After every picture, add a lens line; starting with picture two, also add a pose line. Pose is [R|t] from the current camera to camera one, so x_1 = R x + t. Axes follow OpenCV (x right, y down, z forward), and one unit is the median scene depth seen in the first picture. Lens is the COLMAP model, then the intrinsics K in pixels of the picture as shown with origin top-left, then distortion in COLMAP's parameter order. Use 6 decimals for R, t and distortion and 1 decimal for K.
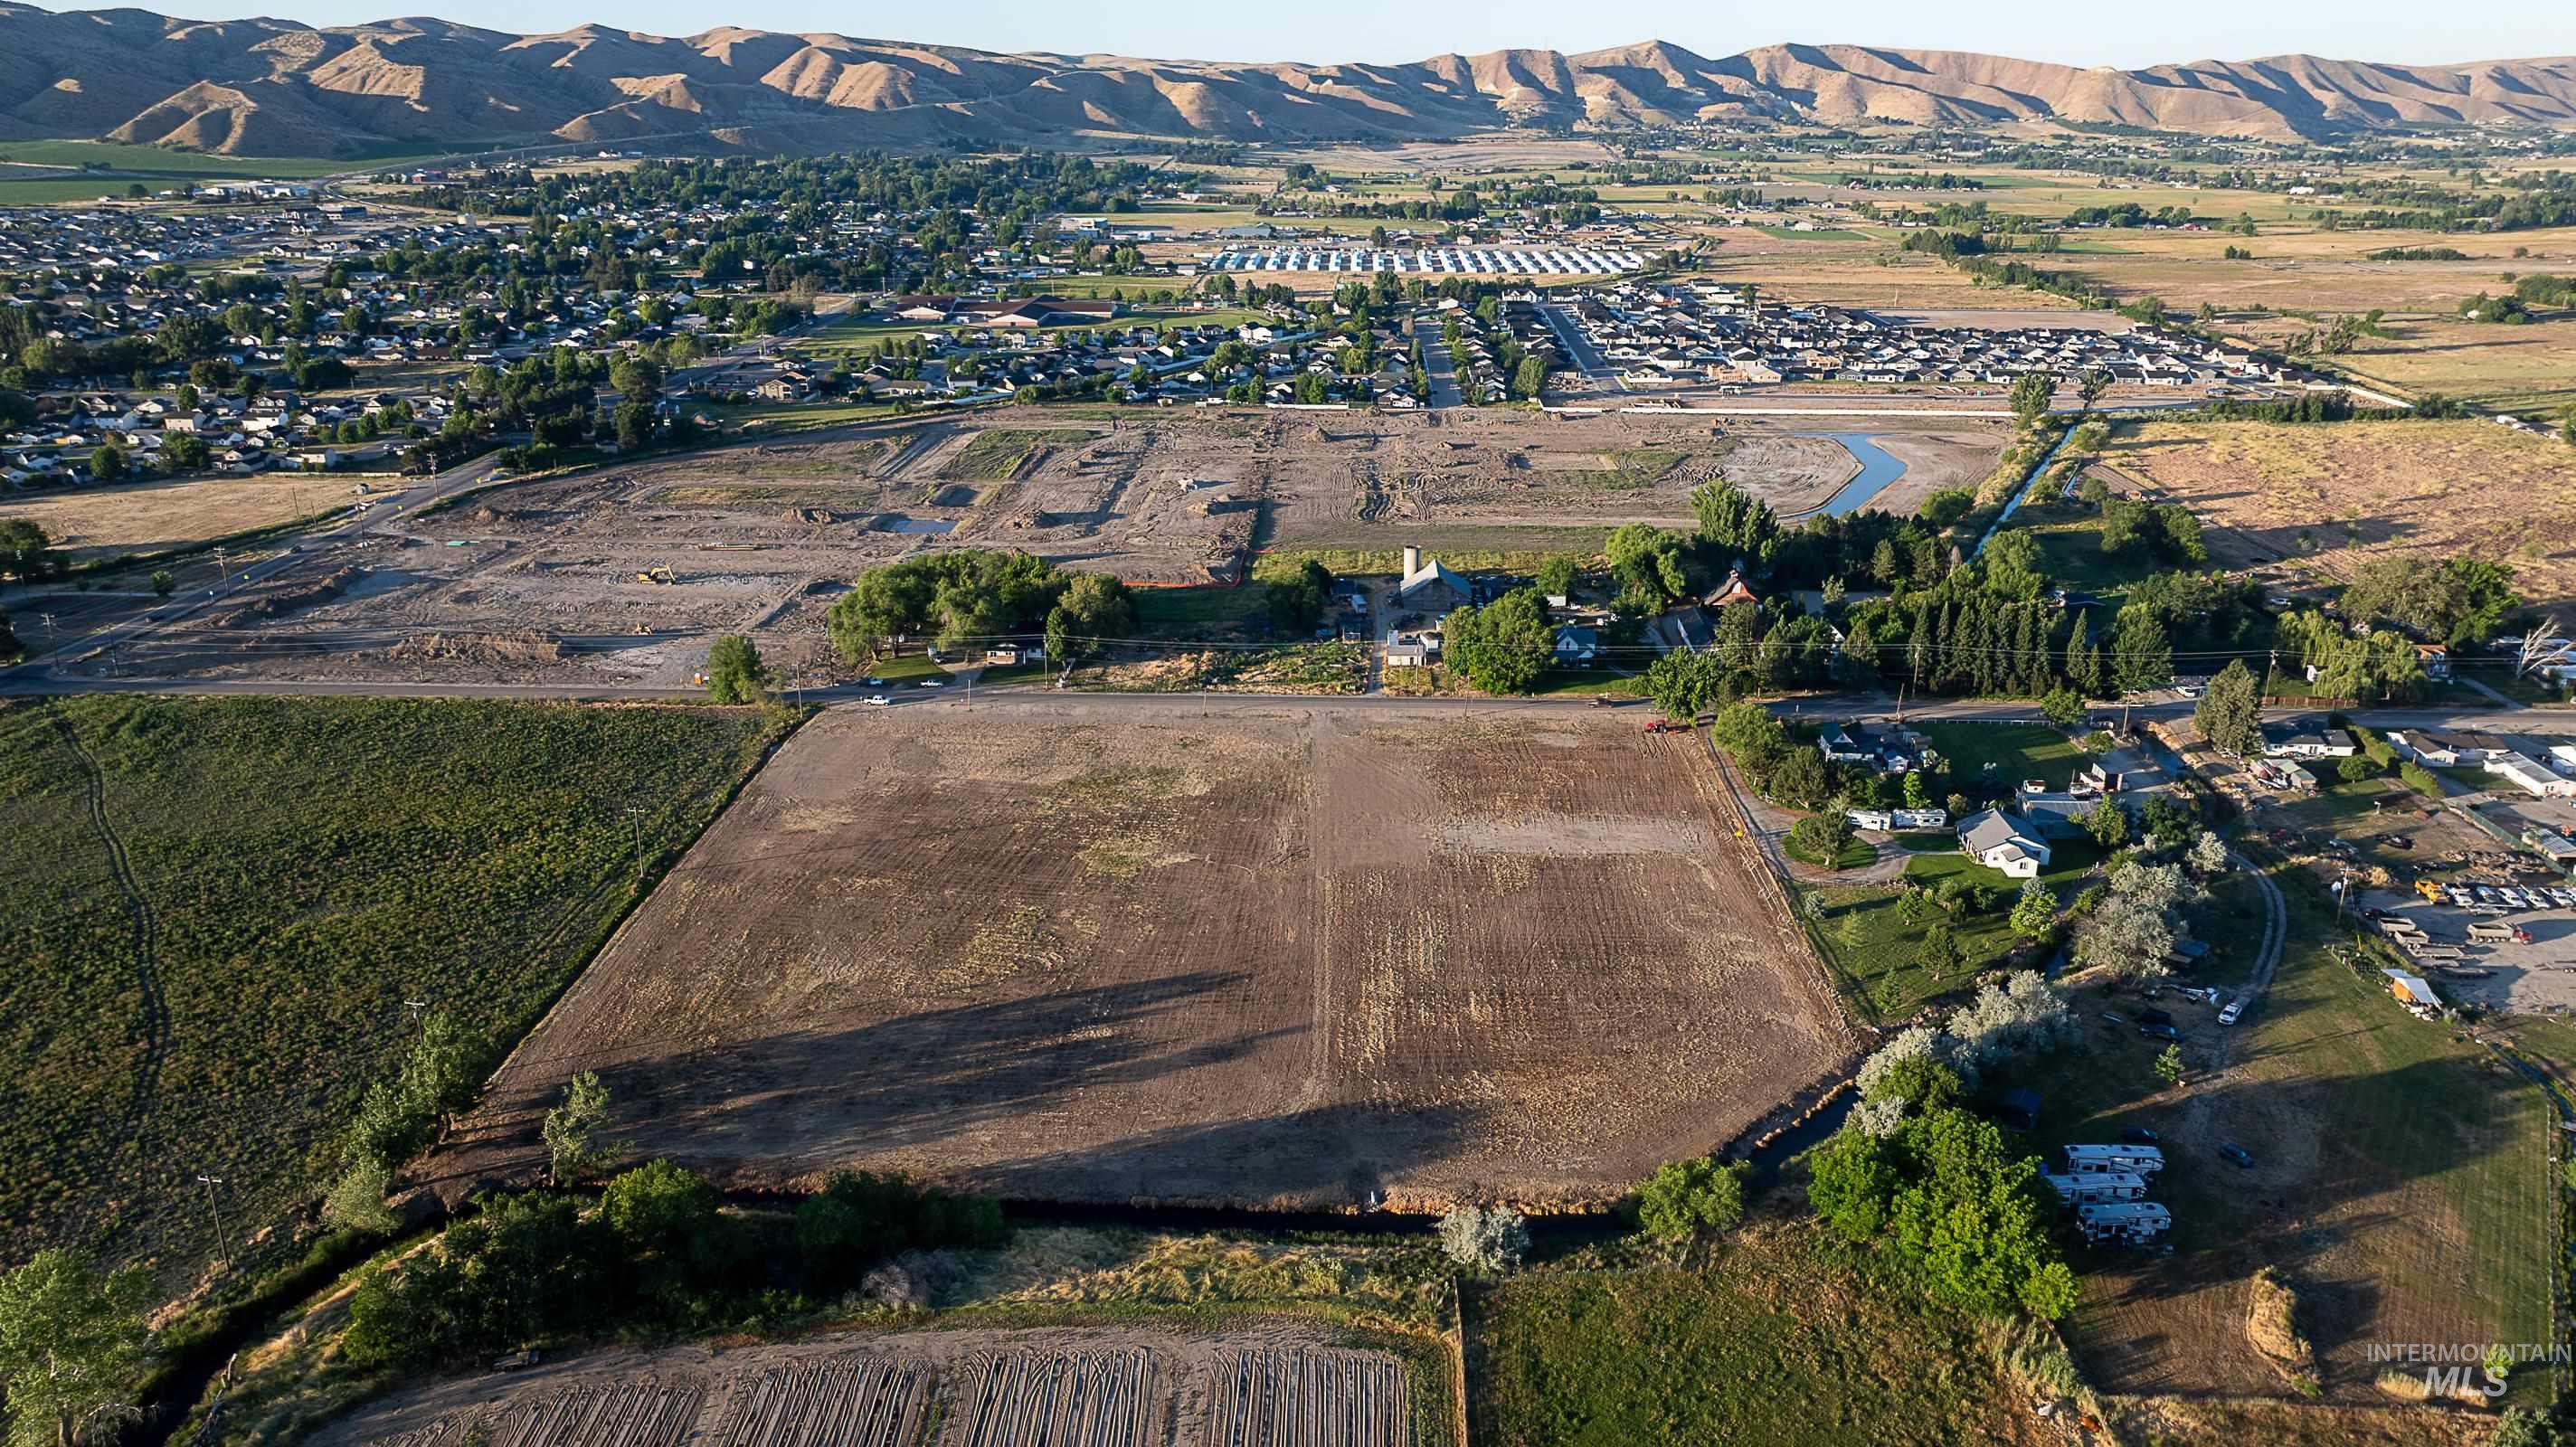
lens RADIAL K [[1817.1, 0, 1292.1], [0, 1817.1, 717.9], [0, 0, 1]] dist [-0.019140, 0.006777]
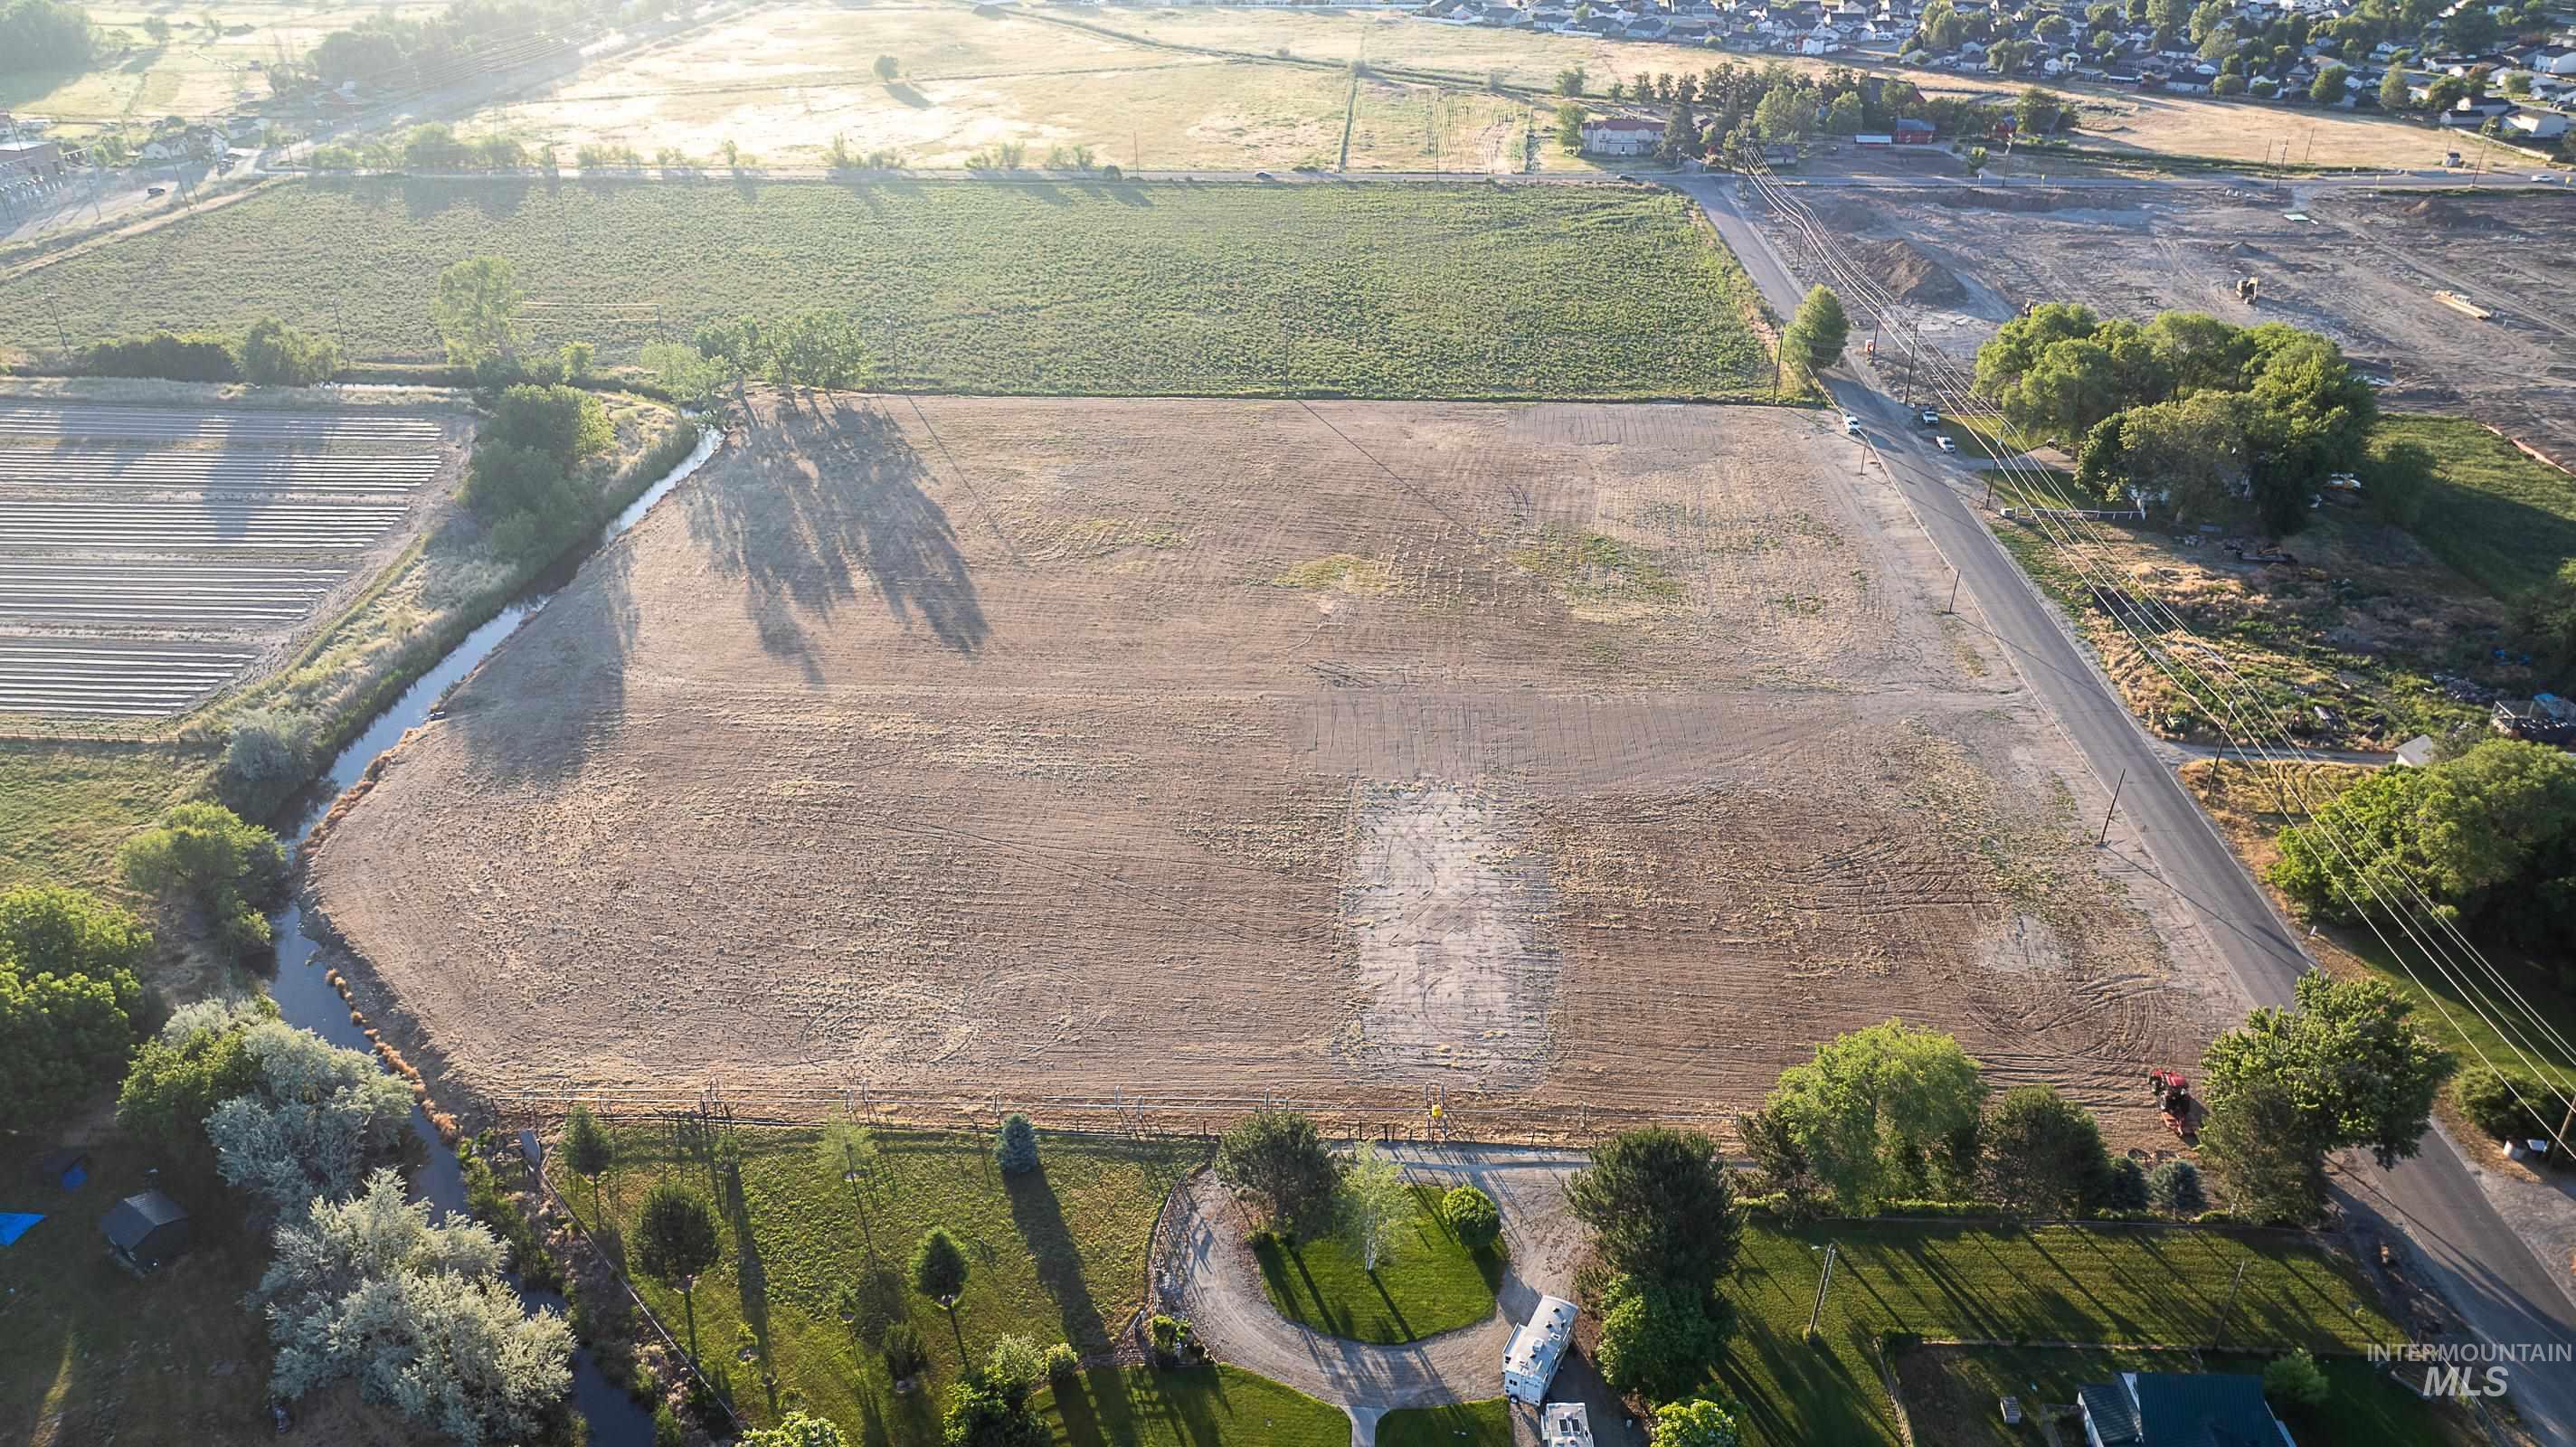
lens RADIAL K [[1817.1, 0, 1292.1], [0, 1817.1, 717.9], [0, 0, 1]] dist [-0.019140, 0.006777]
pose [[-0.016560, 0.460480, -0.887515, 0.465730], [-0.322149, 0.837846, 0.440721, -0.154941], [0.946544, 0.293210, 0.134468, 0.693123]]
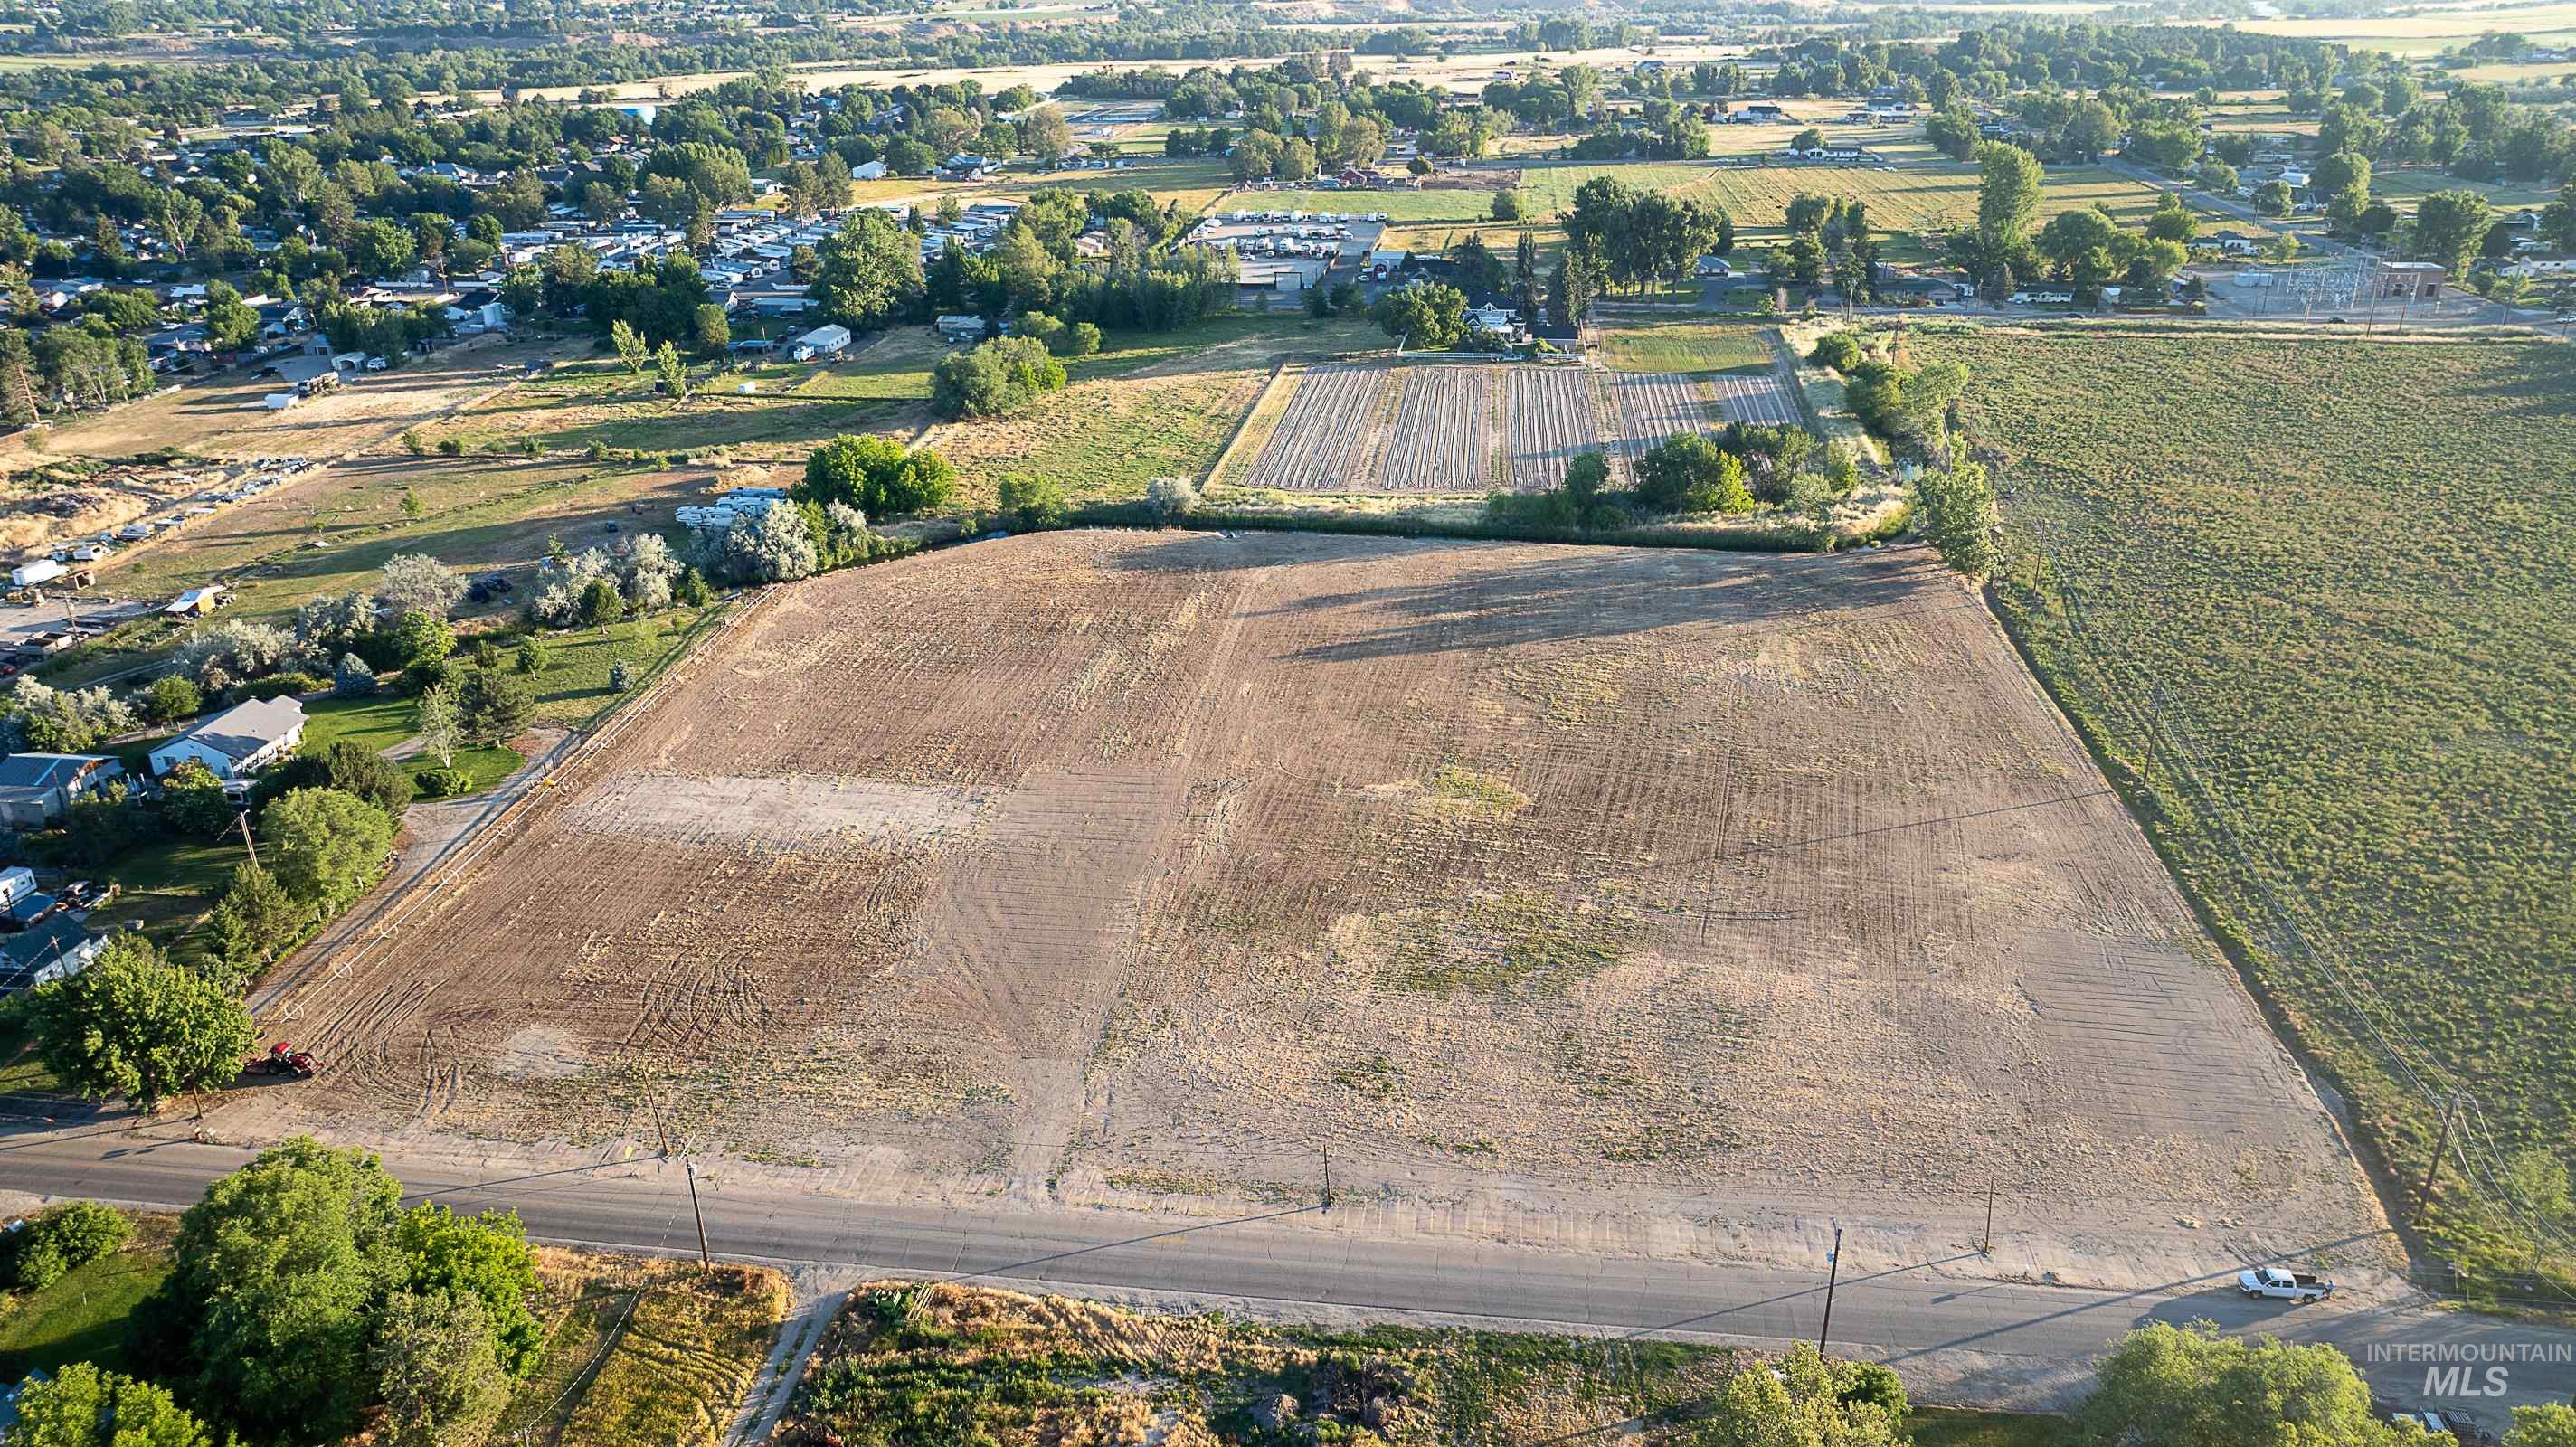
lens RADIAL K [[1817.1, 0, 1292.1], [0, 1817.1, 717.9], [0, 0, 1]] dist [-0.019140, 0.006777]
pose [[-0.996269, -0.026277, 0.082208, -0.065262], [0.035683, 0.741884, 0.669578, -0.310366], [-0.078583, 0.670013, -0.738179, 1.147757]]
